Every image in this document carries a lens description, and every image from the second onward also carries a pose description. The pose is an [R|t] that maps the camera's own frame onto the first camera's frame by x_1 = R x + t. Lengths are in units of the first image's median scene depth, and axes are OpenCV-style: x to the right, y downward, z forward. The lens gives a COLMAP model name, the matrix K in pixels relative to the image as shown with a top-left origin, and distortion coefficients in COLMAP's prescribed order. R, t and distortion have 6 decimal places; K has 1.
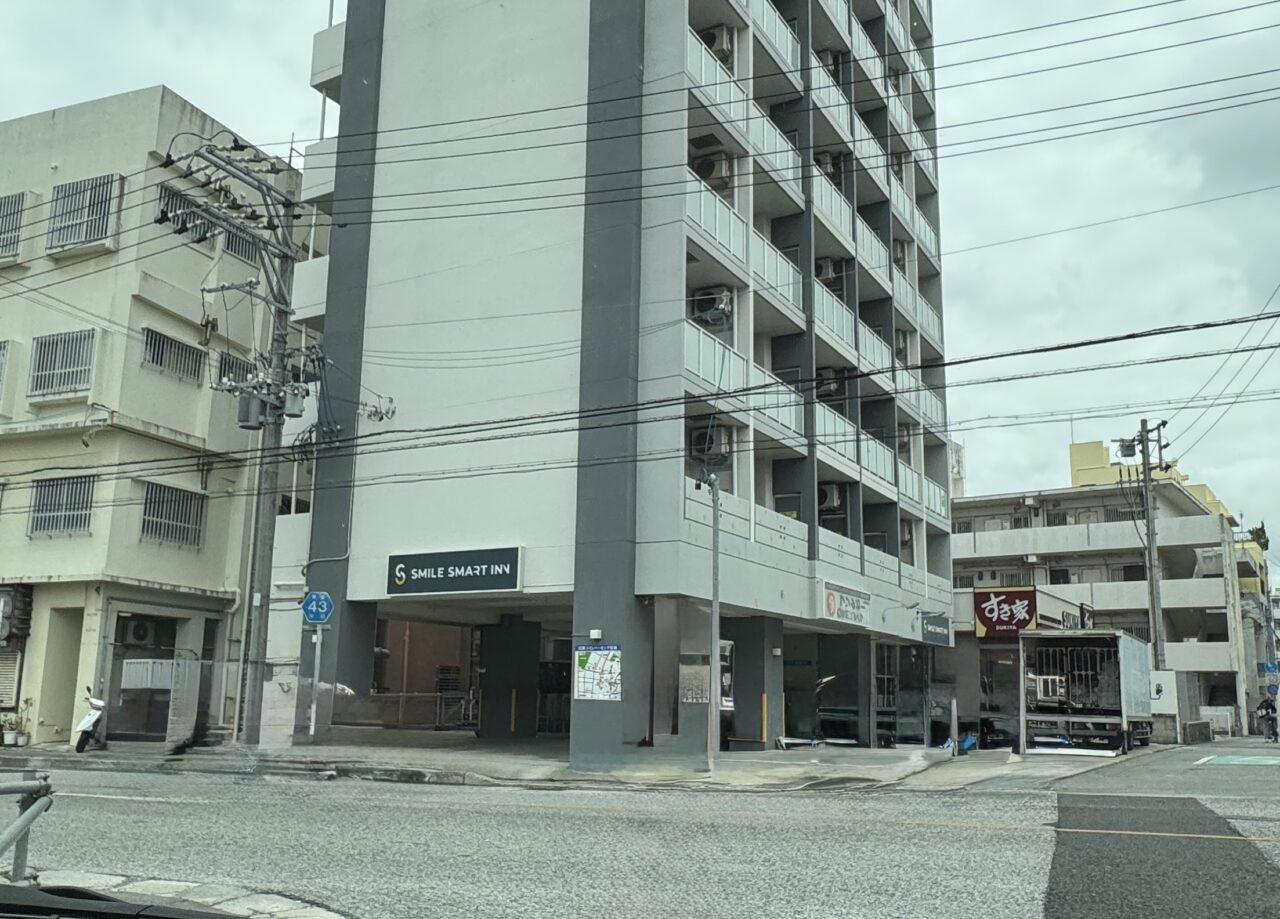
lens RADIAL K [[1046.4, 0, 636.7], [0, 1046.4, 486.5], [0, 0, 1]] dist [0.008985, 0.007579]
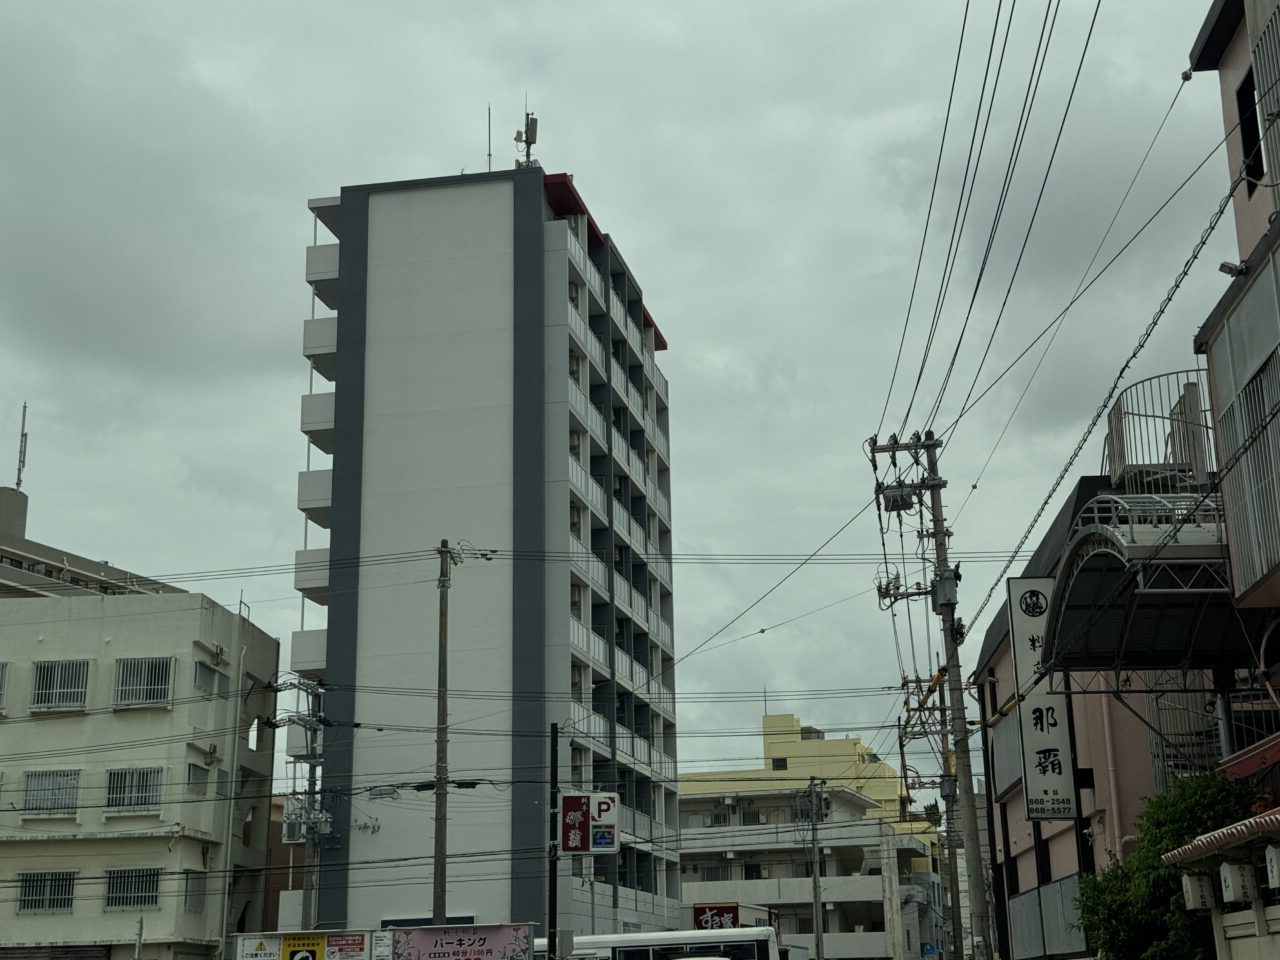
lens RADIAL K [[1760.4, 0, 640.0], [0, 1760.4, 480.0], [0, 0, 1]] dist [0.241602, -0.603979]
pose [[0.948230, 0.047206, 0.314056, -0.672465], [-0.021696, 0.996210, -0.084234, -0.347990], [-0.316842, 0.073059, 0.945660, -1.620514]]
